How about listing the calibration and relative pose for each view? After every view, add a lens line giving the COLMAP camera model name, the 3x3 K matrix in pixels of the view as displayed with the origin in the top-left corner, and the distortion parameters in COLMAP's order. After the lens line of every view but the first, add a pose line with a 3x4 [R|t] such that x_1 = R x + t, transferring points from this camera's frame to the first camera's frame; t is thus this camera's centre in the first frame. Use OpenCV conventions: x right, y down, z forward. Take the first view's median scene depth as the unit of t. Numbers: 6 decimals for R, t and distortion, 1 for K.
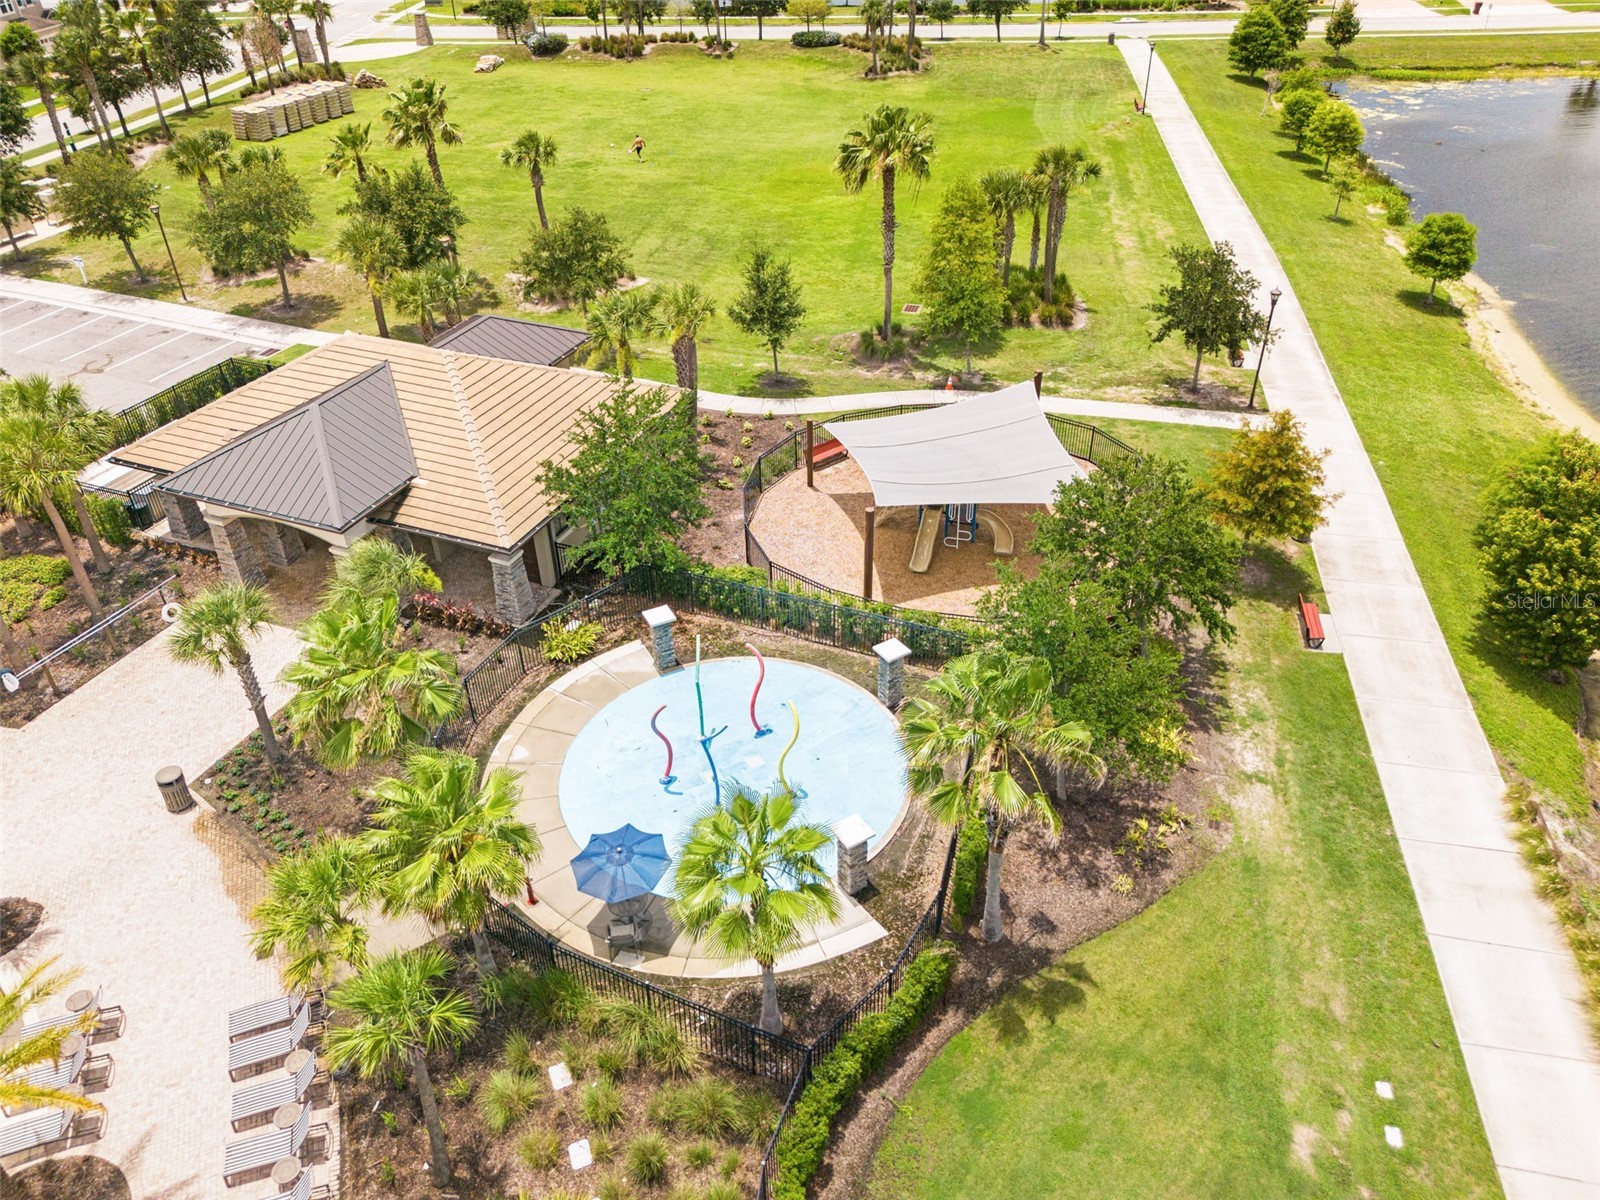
lens RADIAL K [[1184.0, 0, 801.3], [0, 1184.0, 604.1], [0, 0, 1]] dist [0.046258, -0.015605]
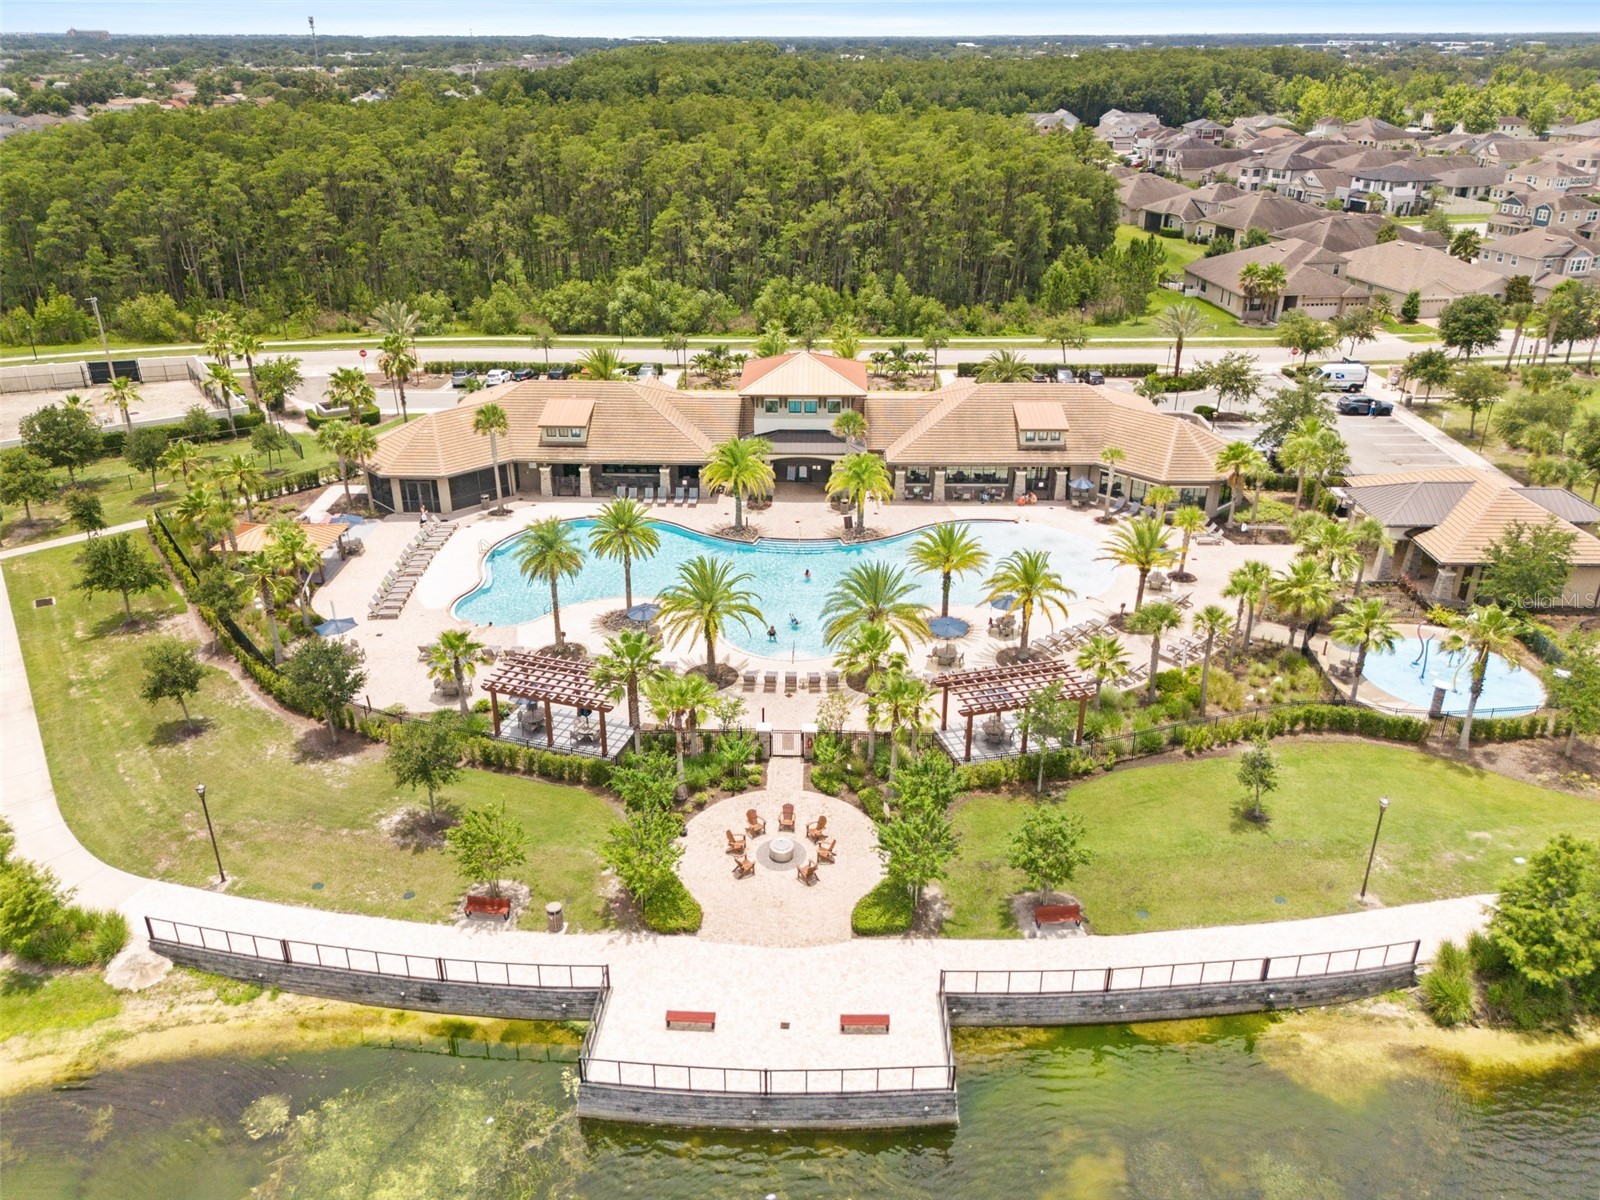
lens RADIAL K [[1184.0, 0, 799.0], [0, 1184.0, 600.4], [0, 0, 1]] dist [0.046258, -0.015605]
pose [[0.370897, 0.421072, -0.827728, 1.068142], [-0.542863, 0.821464, 0.174634, 0.244517], [0.753482, 0.384572, 0.533263, -0.928801]]
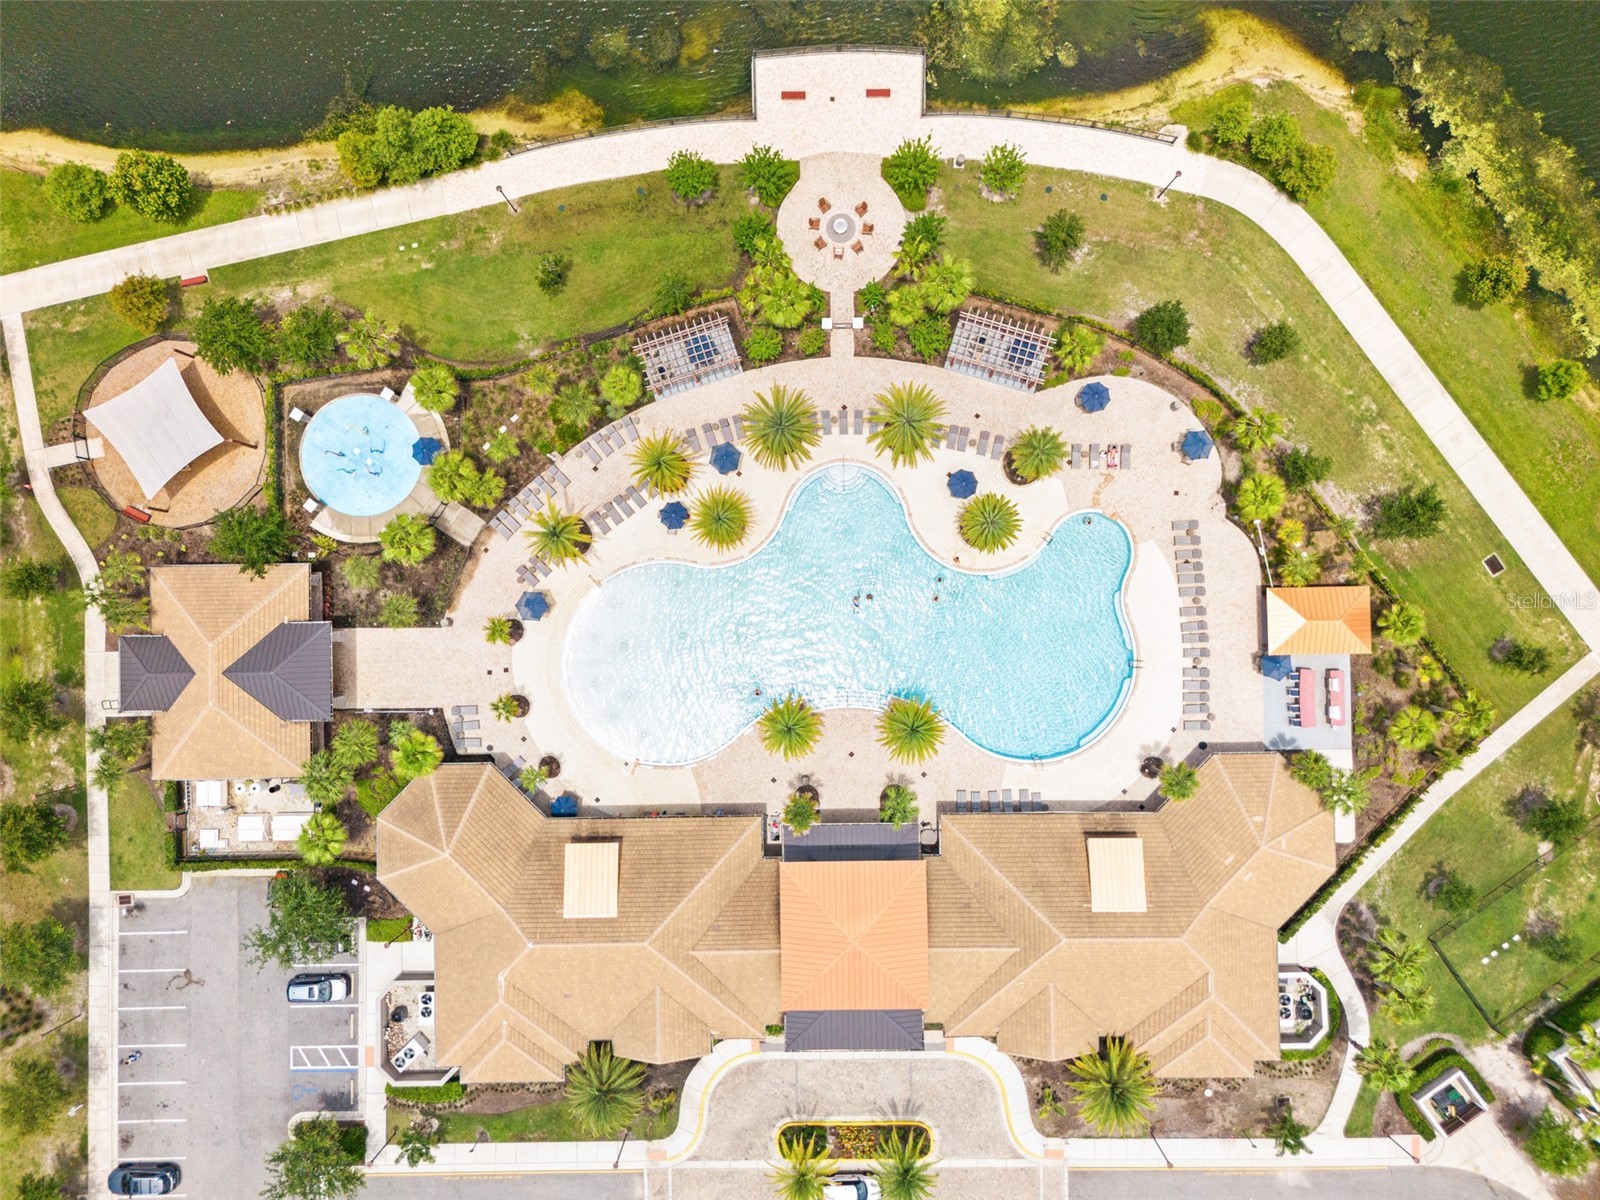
lens RADIAL K [[1184.0, 0, 801.0], [0, 1184.0, 596.9], [0, 0, 1]] dist [0.046258, -0.015605]
pose [[-0.401576, -0.915513, 0.023935, -0.757817], [0.553137, -0.221630, 0.803069, -1.463401], [-0.729915, 0.335733, 0.595405, -1.217396]]
